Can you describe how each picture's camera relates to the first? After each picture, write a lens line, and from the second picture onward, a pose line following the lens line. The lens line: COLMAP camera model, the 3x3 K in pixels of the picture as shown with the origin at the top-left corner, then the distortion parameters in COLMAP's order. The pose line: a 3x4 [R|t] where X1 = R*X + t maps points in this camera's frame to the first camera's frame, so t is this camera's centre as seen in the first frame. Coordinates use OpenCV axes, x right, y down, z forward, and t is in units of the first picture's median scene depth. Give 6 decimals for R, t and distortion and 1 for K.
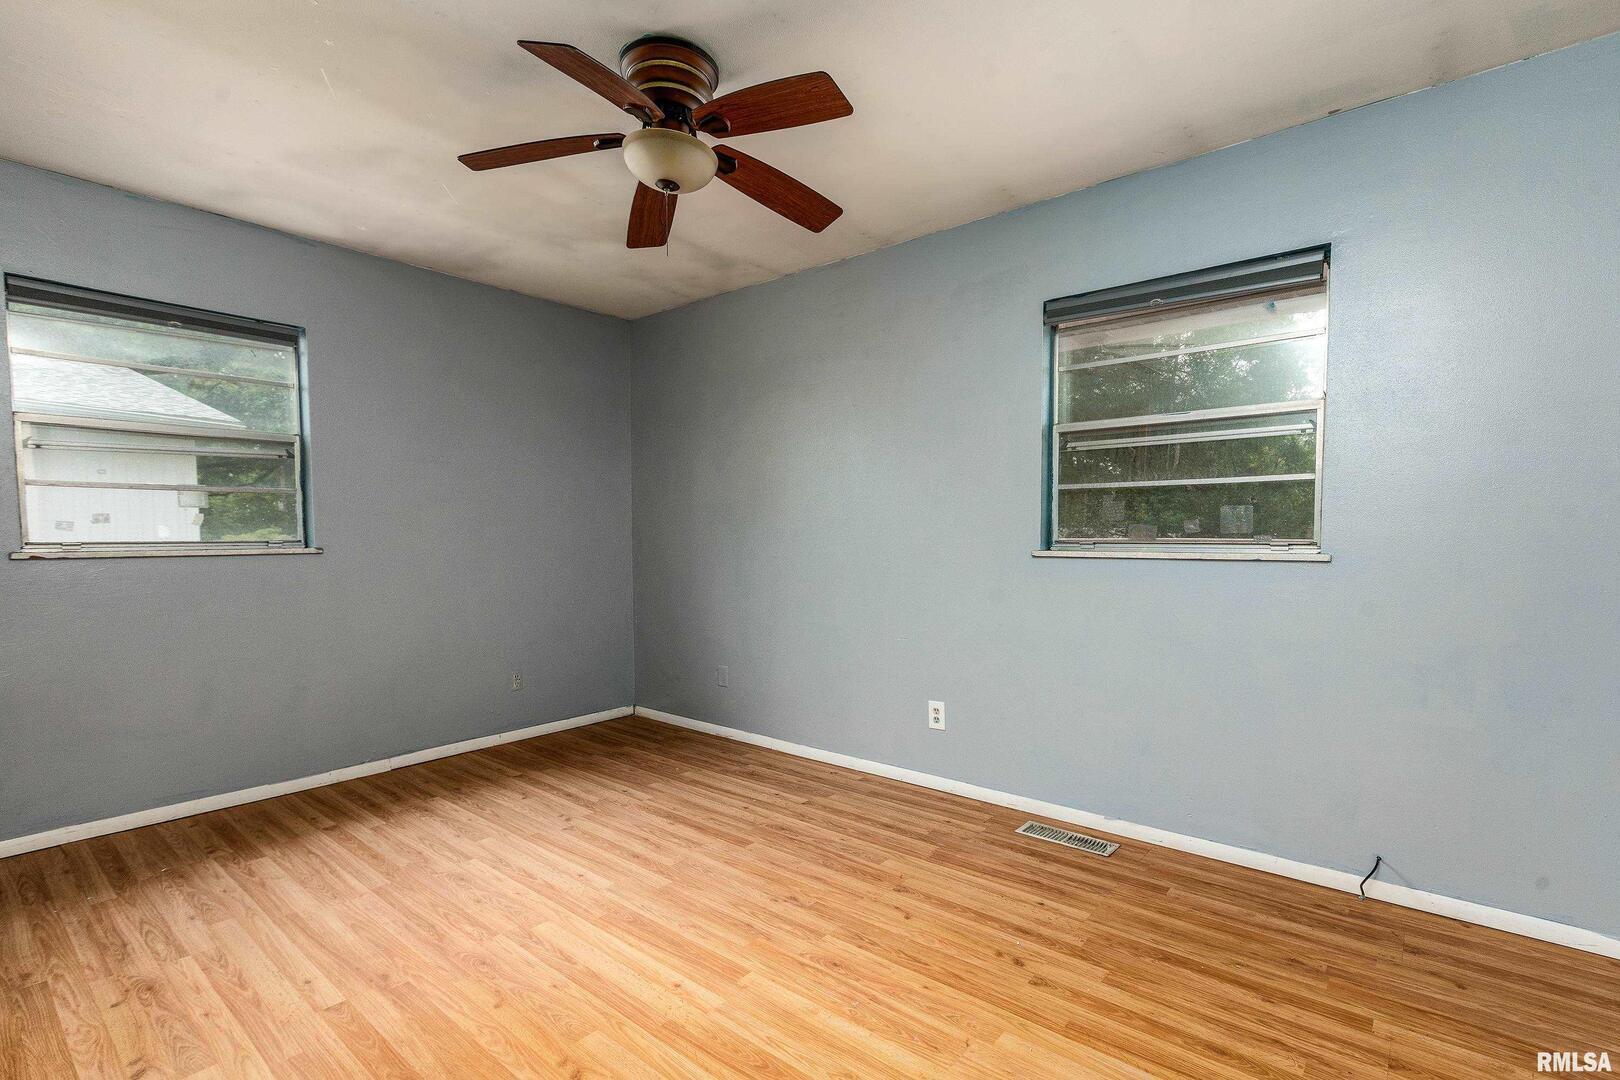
lens RADIAL K [[765.1, 0, 812.0], [0, 765.1, 542.9], [0, 0, 1]] dist [-0.007617, 0.002009]
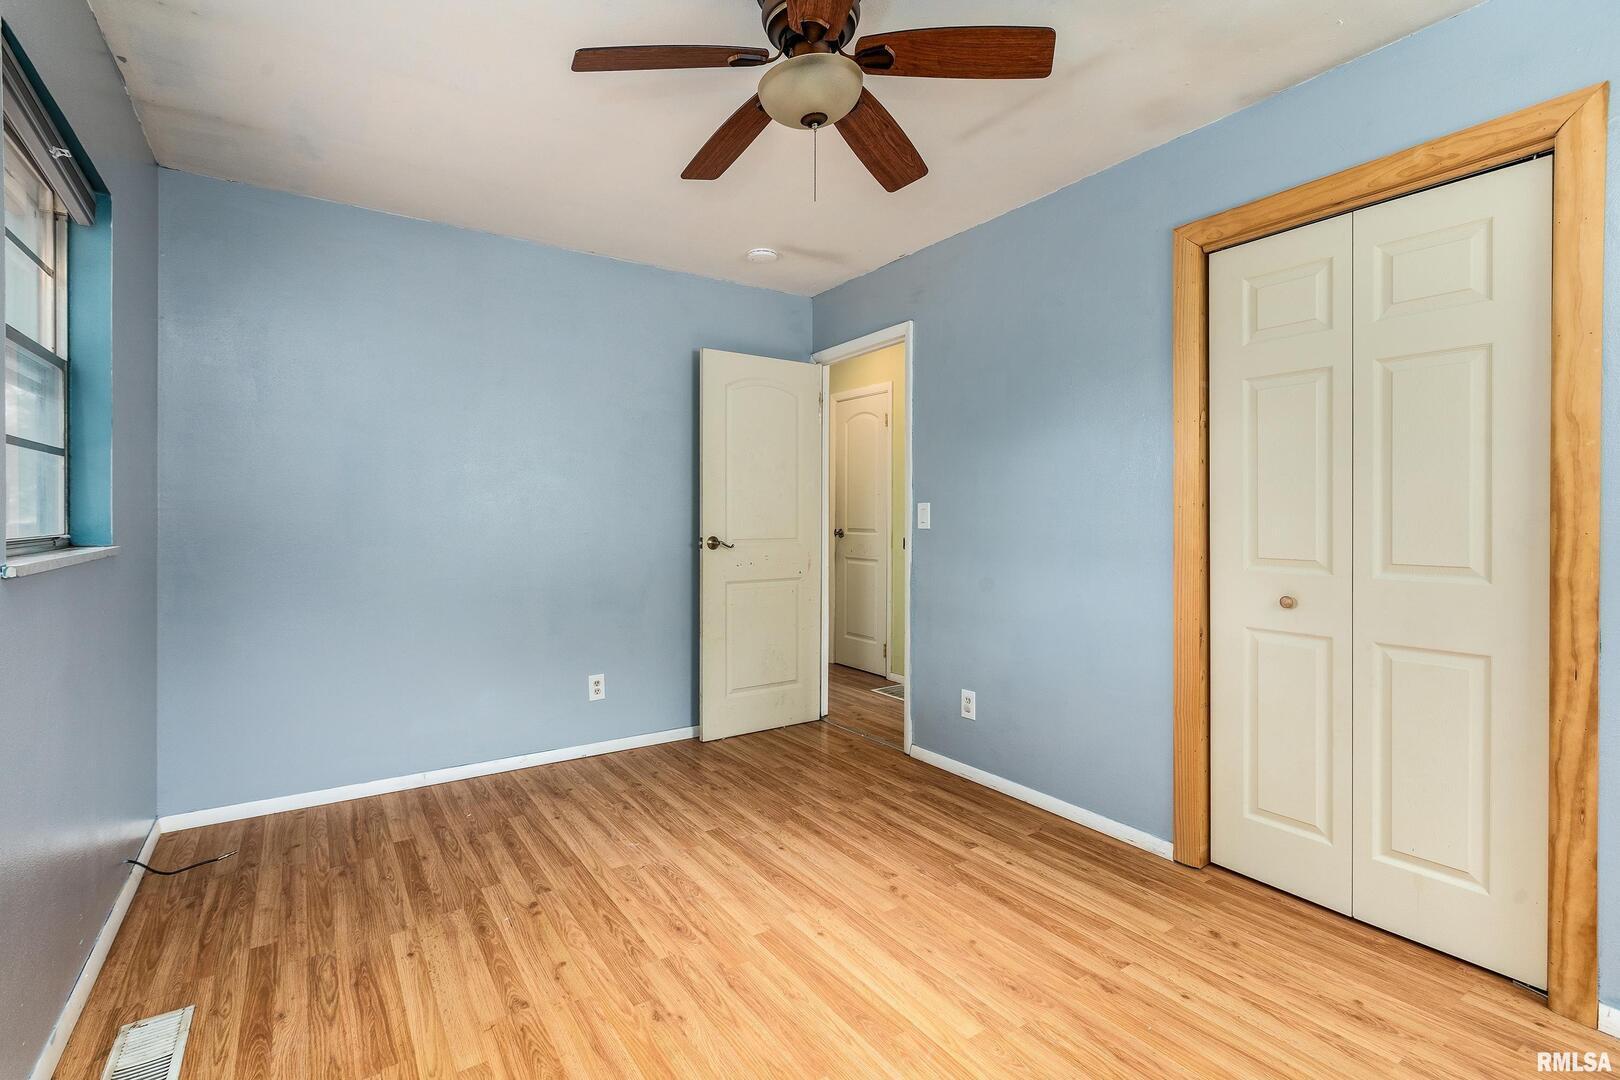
lens RADIAL K [[765.1, 0, 802.0], [0, 765.1, 534.5], [0, 0, 1]] dist [-0.007617, 0.002009]
pose [[-0.959126, -0.006166, 0.282912, -0.425419], [0.004960, 0.999243, 0.038594, -0.052341], [-0.282936, 0.038420, -0.958369, 1.887494]]
